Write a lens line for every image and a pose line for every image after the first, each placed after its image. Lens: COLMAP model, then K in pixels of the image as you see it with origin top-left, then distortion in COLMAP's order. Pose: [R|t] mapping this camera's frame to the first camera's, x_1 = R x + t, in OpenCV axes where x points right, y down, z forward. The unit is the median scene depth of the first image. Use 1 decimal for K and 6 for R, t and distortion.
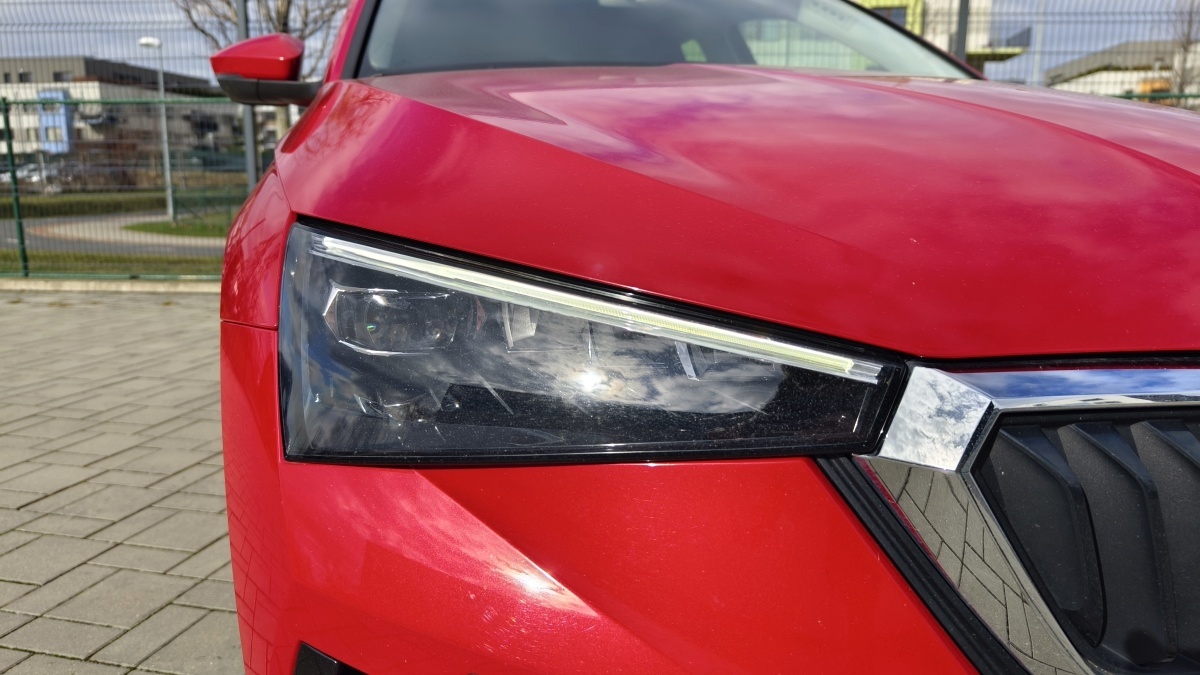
lens RADIAL K [[819.3, 0, 600.0], [0, 819.3, 337.5], [0, 0, 1]] dist [0.002020, -0.004550]
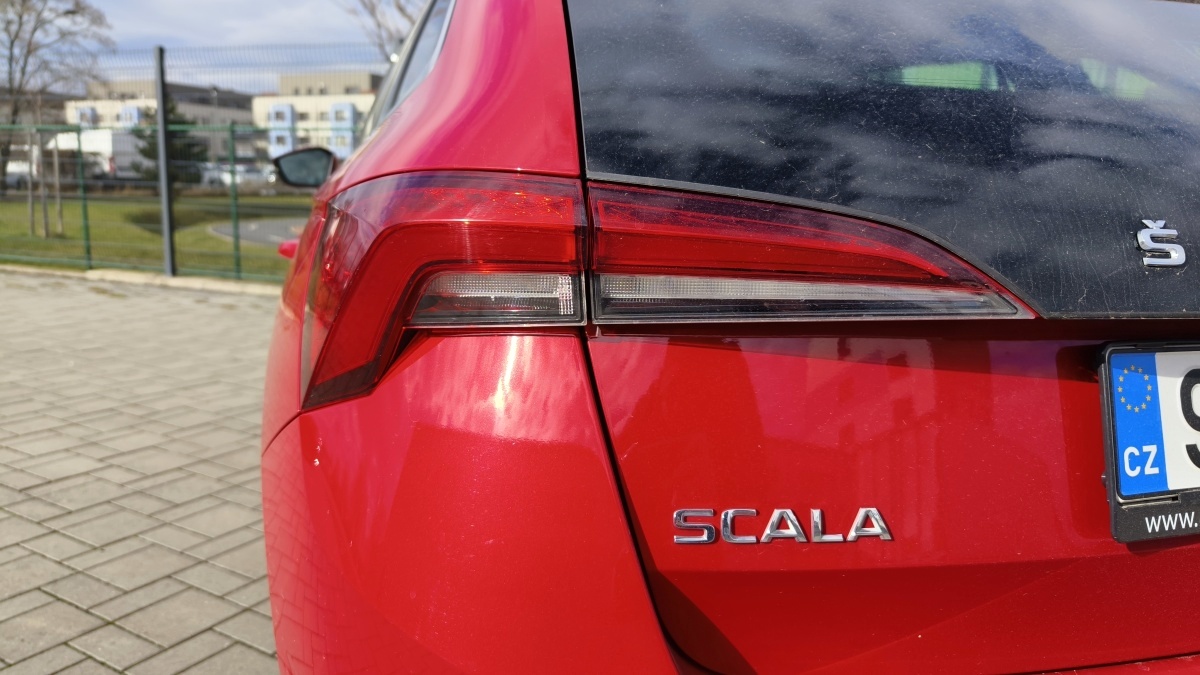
lens RADIAL K [[829.0, 0, 600.0], [0, 829.0, 337.5], [0, 0, 1]] dist [0.003438, -0.002851]
pose [[0.957594, 0.077394, -0.277531, 0.180258], [-0.081214, 0.996694, -0.002275, -0.035873], [0.276438, 0.024718, 0.960714, 0.004389]]
